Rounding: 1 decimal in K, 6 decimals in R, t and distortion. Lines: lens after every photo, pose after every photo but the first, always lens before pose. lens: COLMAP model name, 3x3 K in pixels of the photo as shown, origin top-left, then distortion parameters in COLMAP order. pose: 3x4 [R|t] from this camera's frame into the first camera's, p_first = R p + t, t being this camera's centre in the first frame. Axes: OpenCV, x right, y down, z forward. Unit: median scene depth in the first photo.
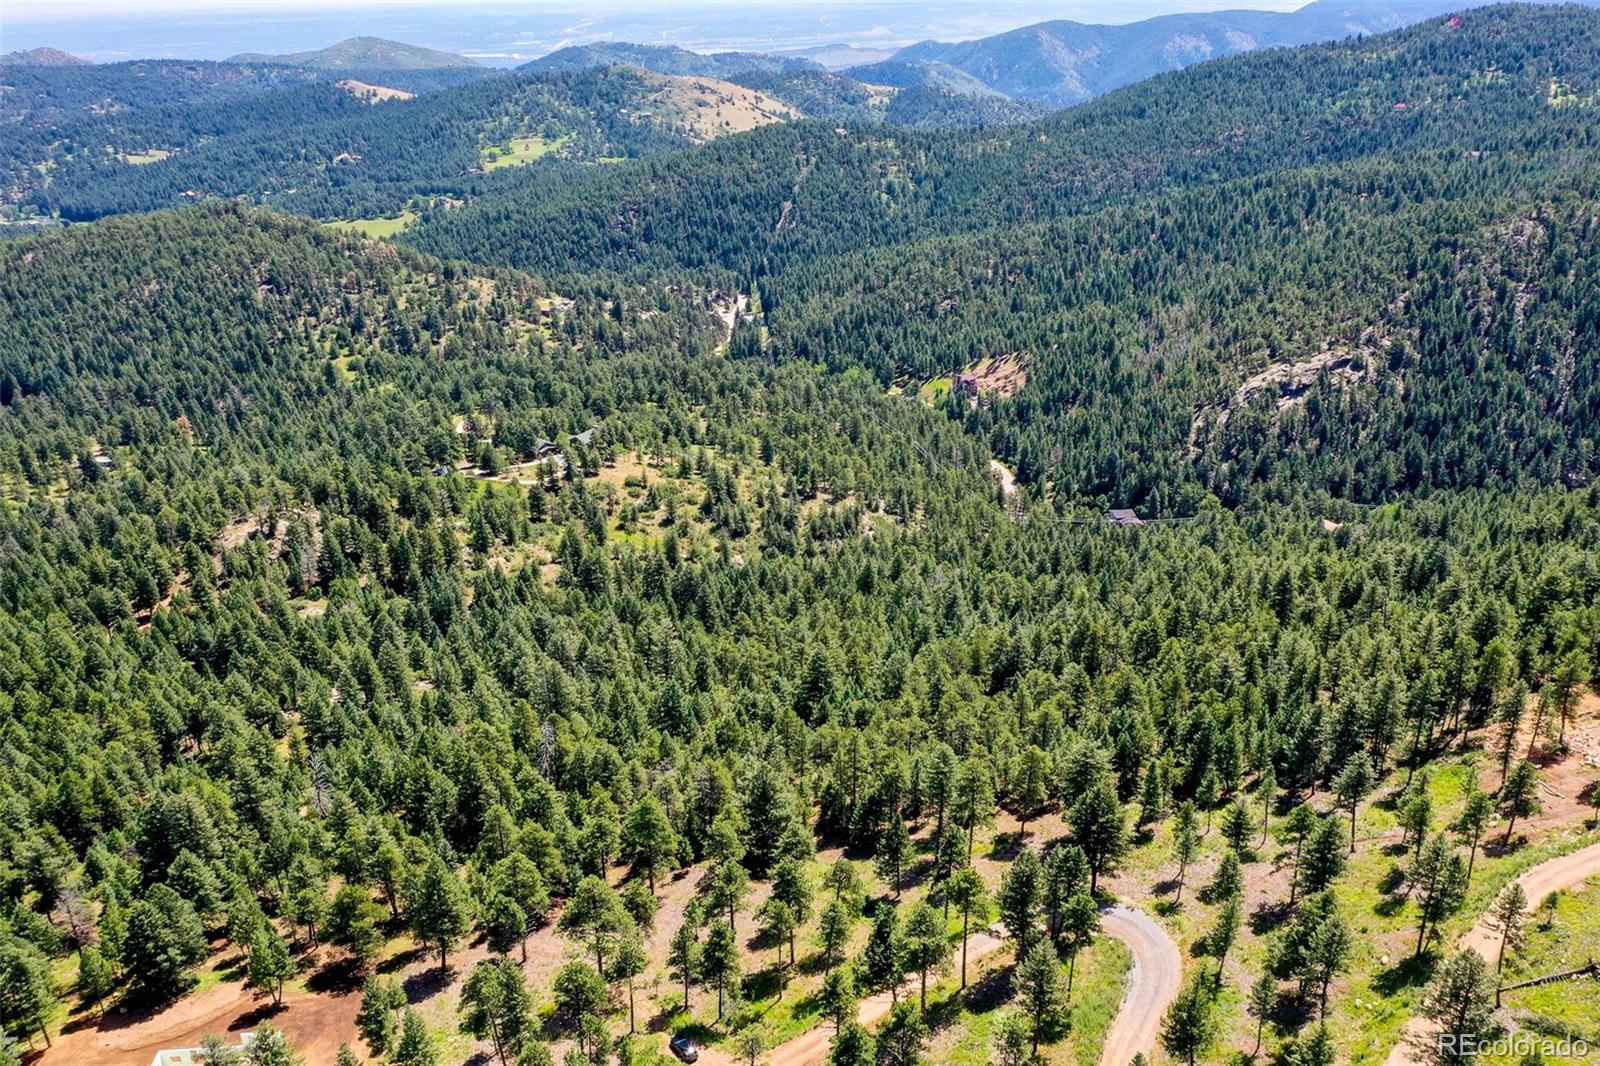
lens RADIAL K [[1256.8, 0, 795.3], [0, 1256.8, 532.4], [0, 0, 1]] dist [0.001675, -0.007573]
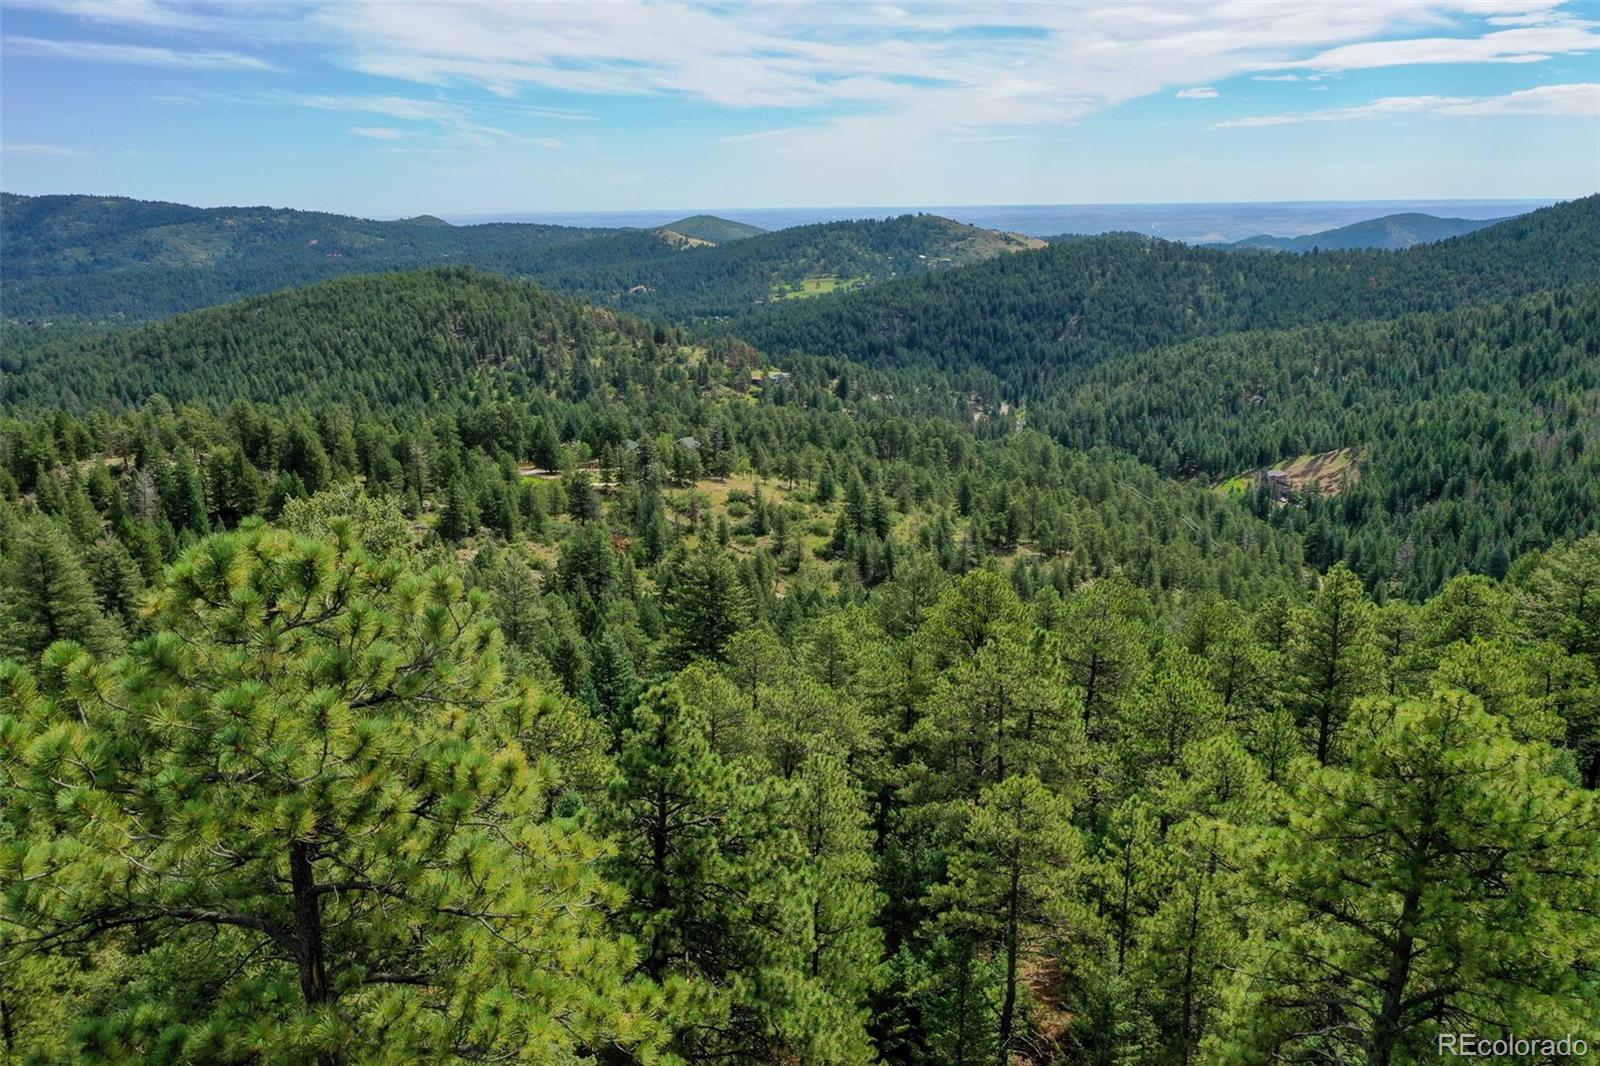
lens RADIAL K [[1256.8, 0, 795.3], [0, 1256.8, 532.4], [0, 0, 1]] dist [0.001675, -0.007573]
pose [[0.968444, 0.073274, -0.238218, 0.035892], [-0.107874, 0.984872, -0.135610, 0.037804], [0.224677, 0.157028, 0.961698, 0.197085]]
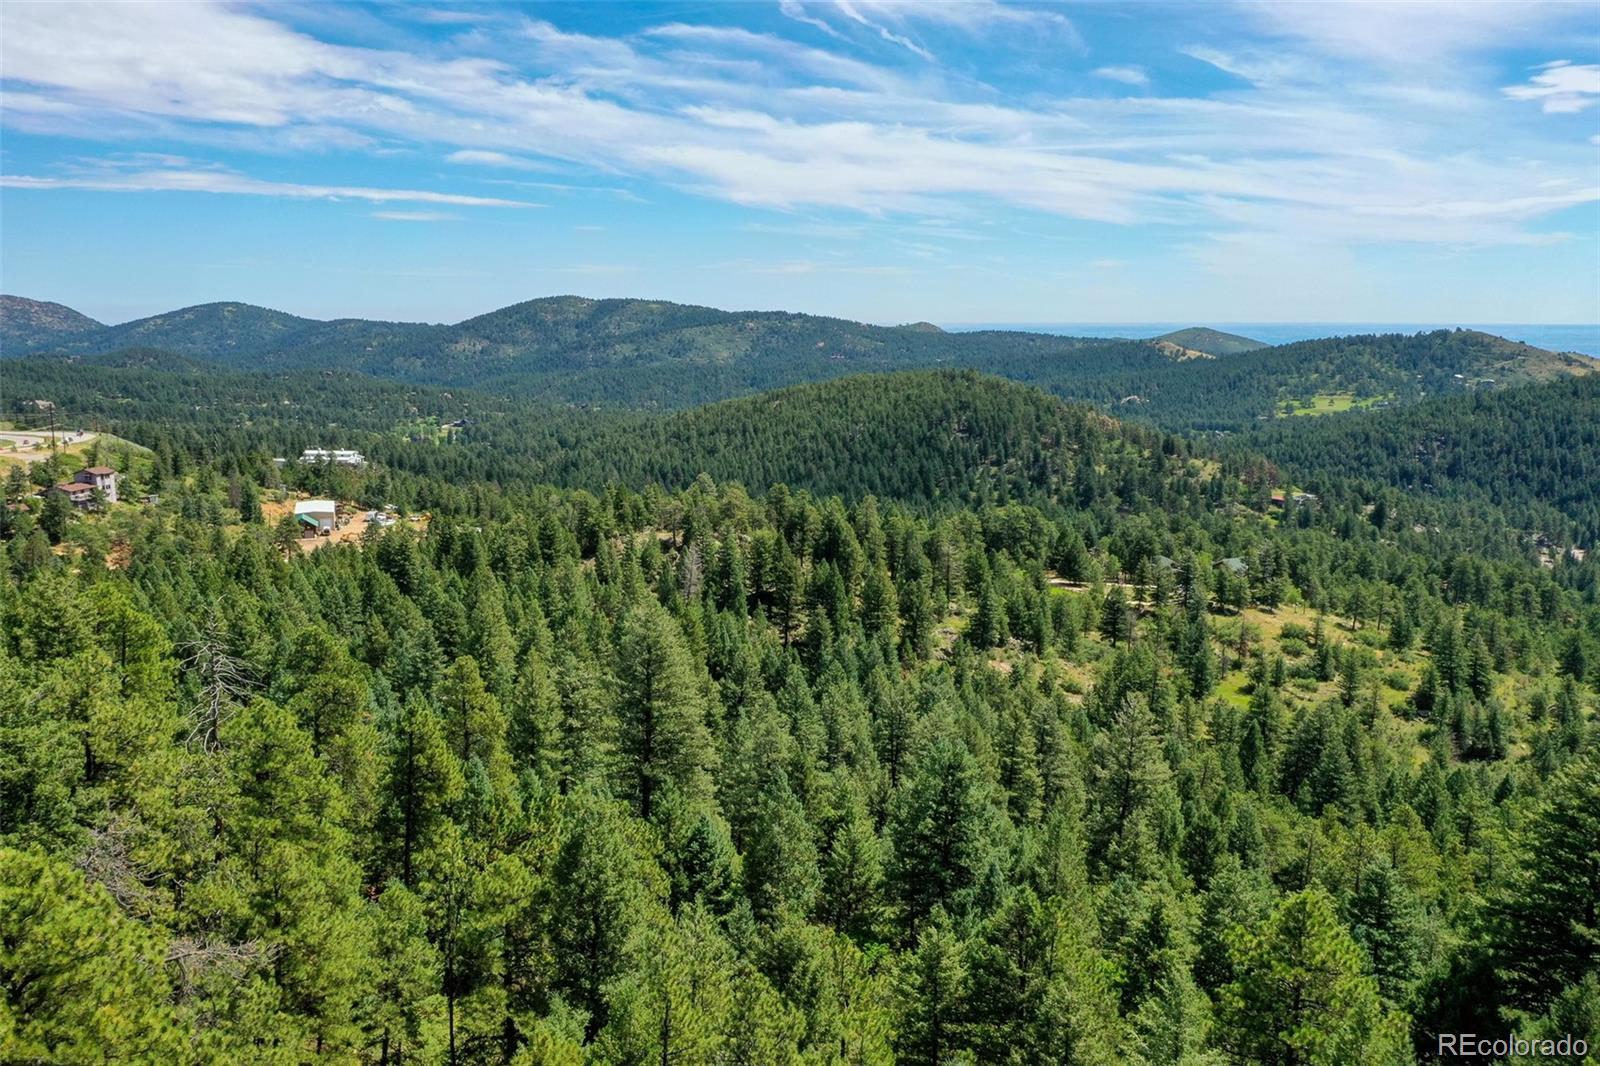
lens RADIAL K [[1256.8, 0, 795.3], [0, 1256.8, 532.4], [0, 0, 1]] dist [0.001675, -0.007573]
pose [[0.809843, 0.124937, -0.573188, 0.007332], [-0.253996, 0.955406, -0.150616, 0.035248], [0.528810, 0.267563, 0.805463, 0.216018]]
